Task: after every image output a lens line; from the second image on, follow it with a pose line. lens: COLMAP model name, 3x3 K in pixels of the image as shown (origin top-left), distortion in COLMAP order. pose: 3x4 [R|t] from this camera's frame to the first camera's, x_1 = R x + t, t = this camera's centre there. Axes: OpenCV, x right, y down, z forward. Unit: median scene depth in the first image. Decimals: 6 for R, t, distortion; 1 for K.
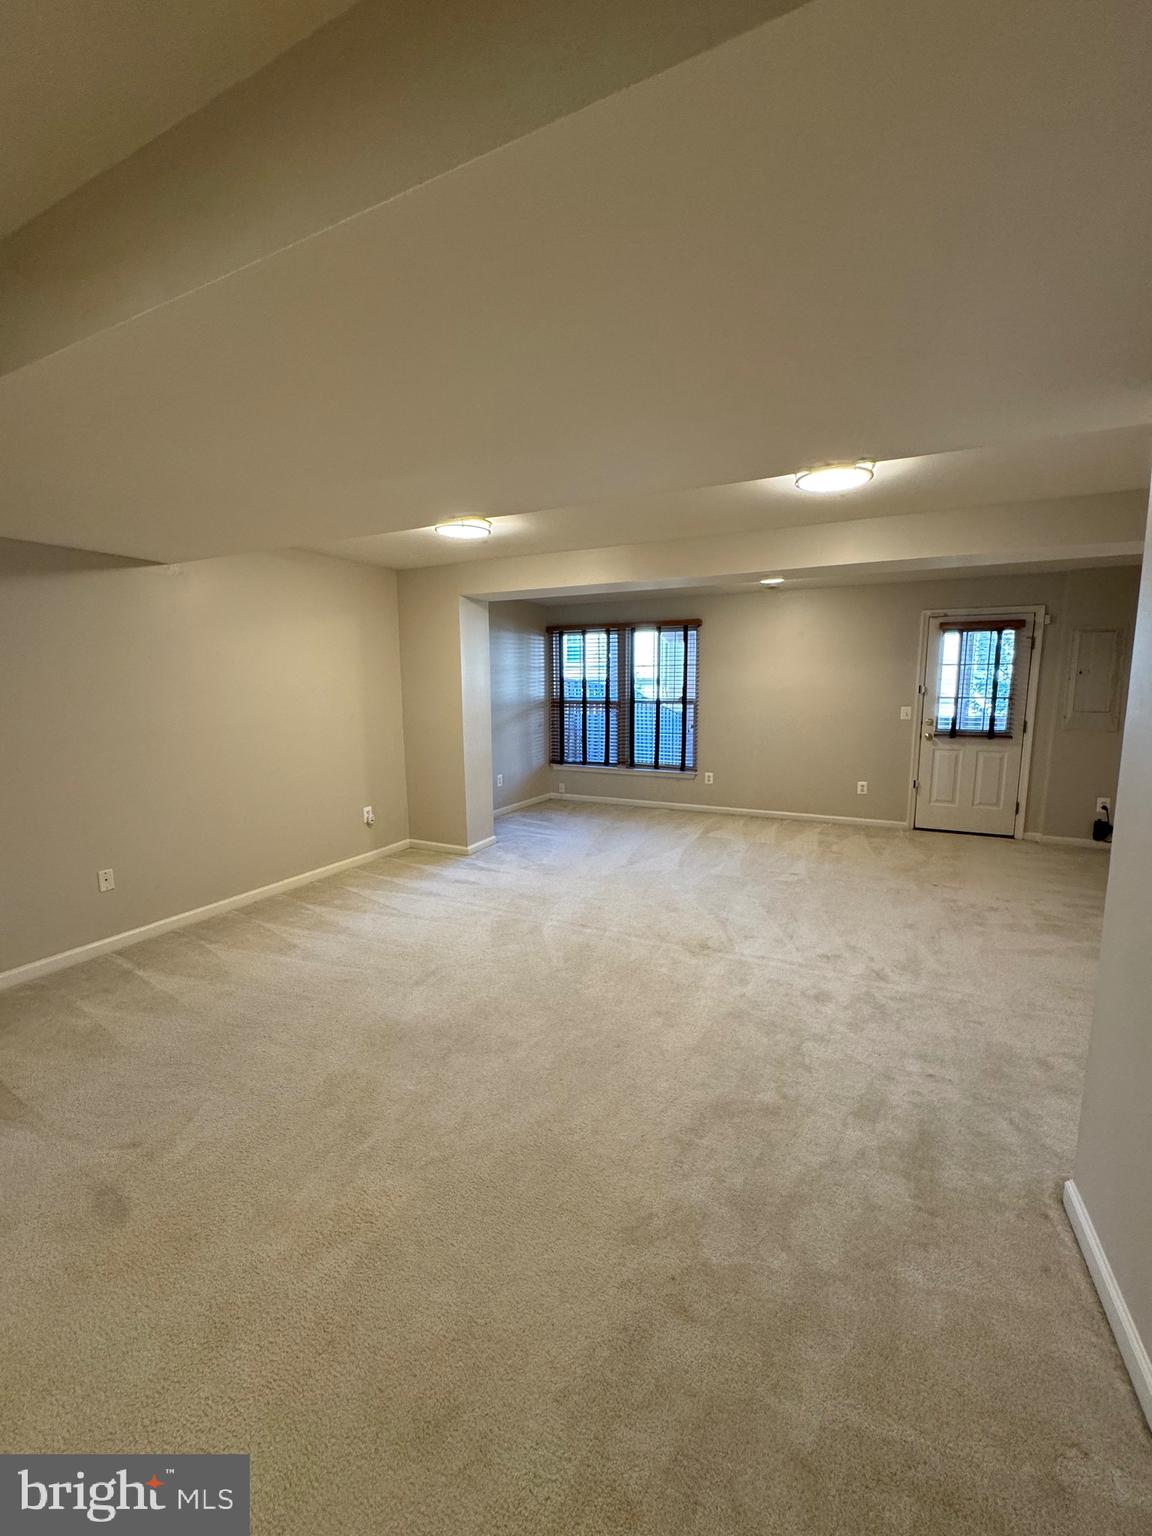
lens RADIAL K [[612.1, 0, 575.7], [0, 612.1, 766.2], [0, 0, 1]] dist [-0.005162, 0.001083]
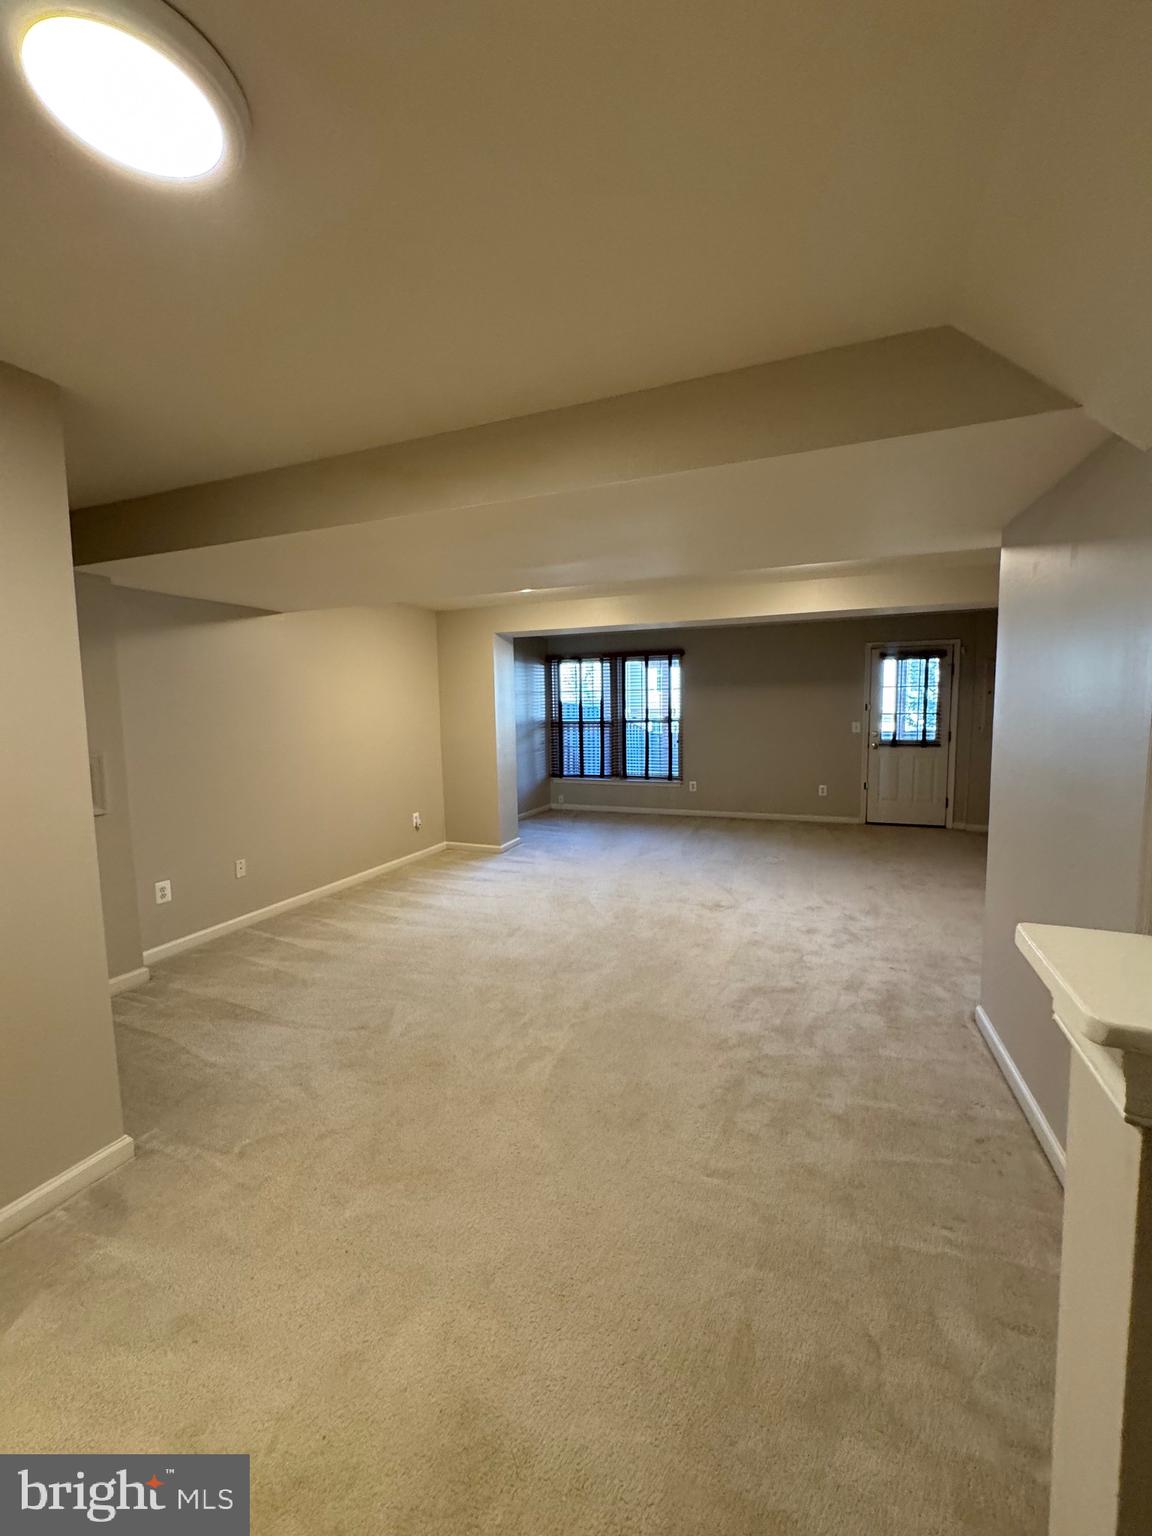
lens RADIAL K [[612.1, 0, 576.0], [0, 612.1, 766.3], [0, 0, 1]] dist [-0.005162, 0.001083]
pose [[0.996960, -0.018788, 0.075619, -0.167716], [0.021614, 0.999092, -0.036725, 0.036895], [-0.074860, 0.038248, 0.996460, -0.257016]]
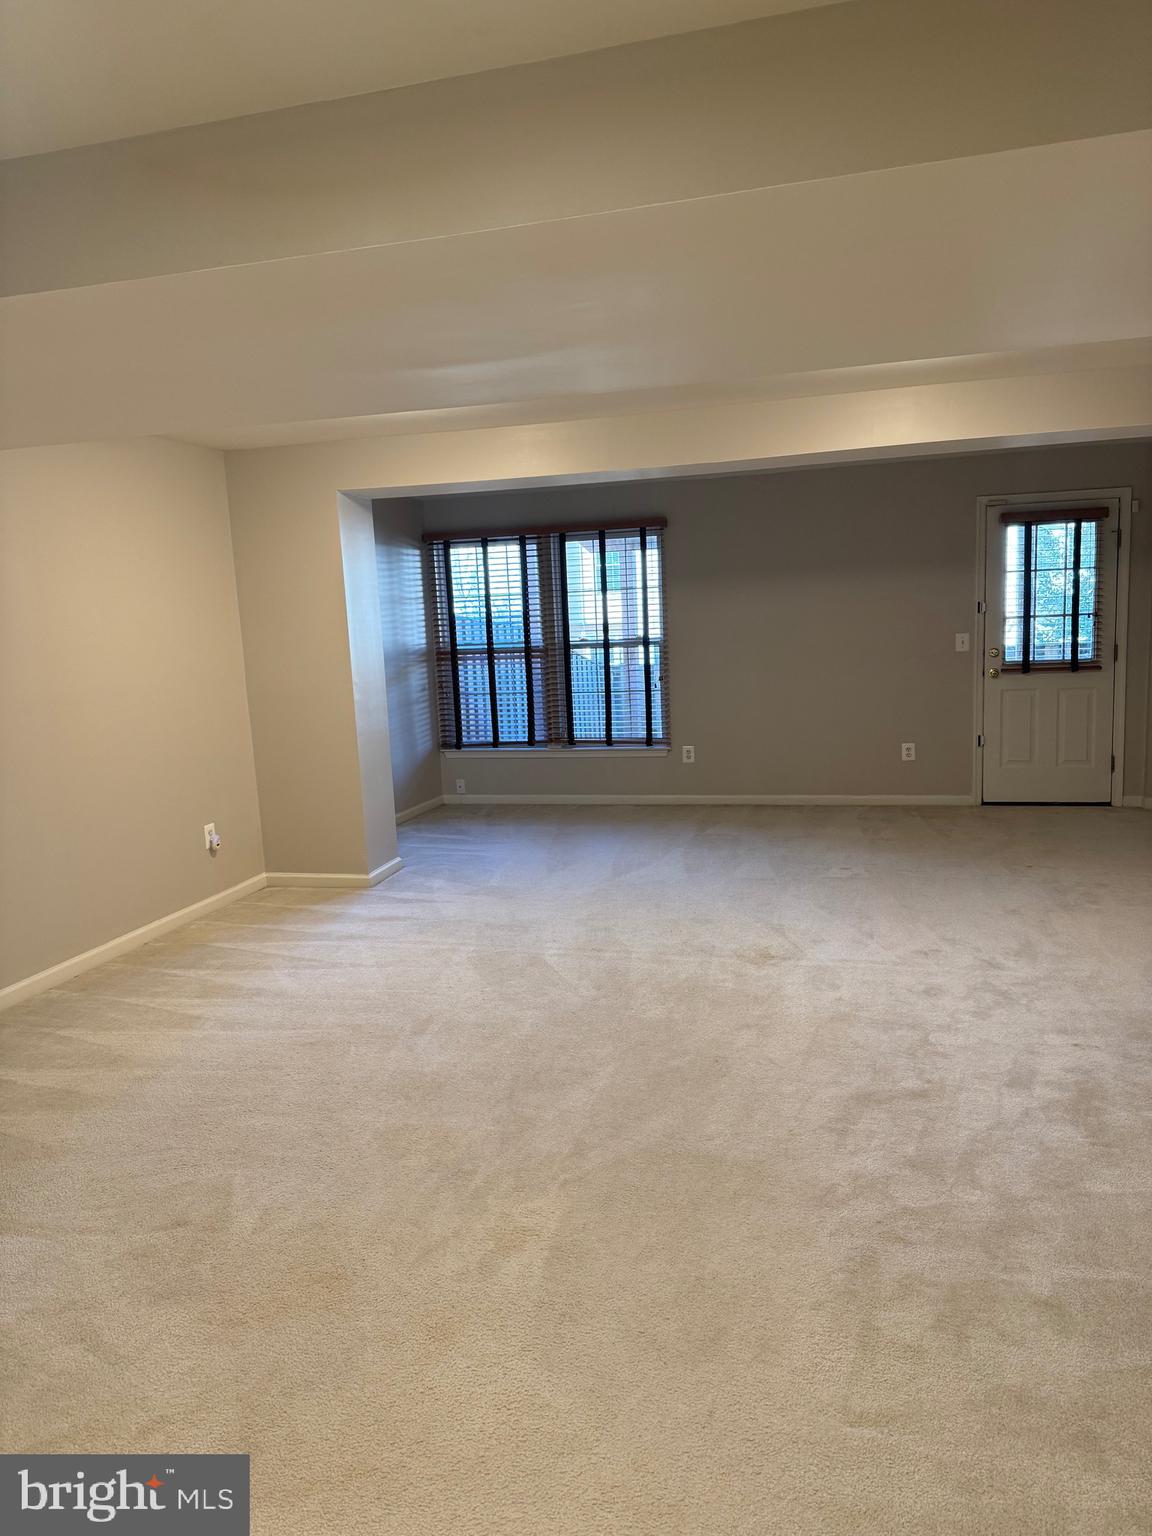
lens RADIAL K [[1066.0, 0, 572.4], [0, 1066.0, 761.1], [0, 0, 1]] dist [0.069527, -0.081717]
pose [[0.980878, -0.064004, 0.183800, -0.232794], [0.064820, 0.997896, 0.001572, 0.032307], [-0.183514, 0.010372, 0.982962, -0.236987]]
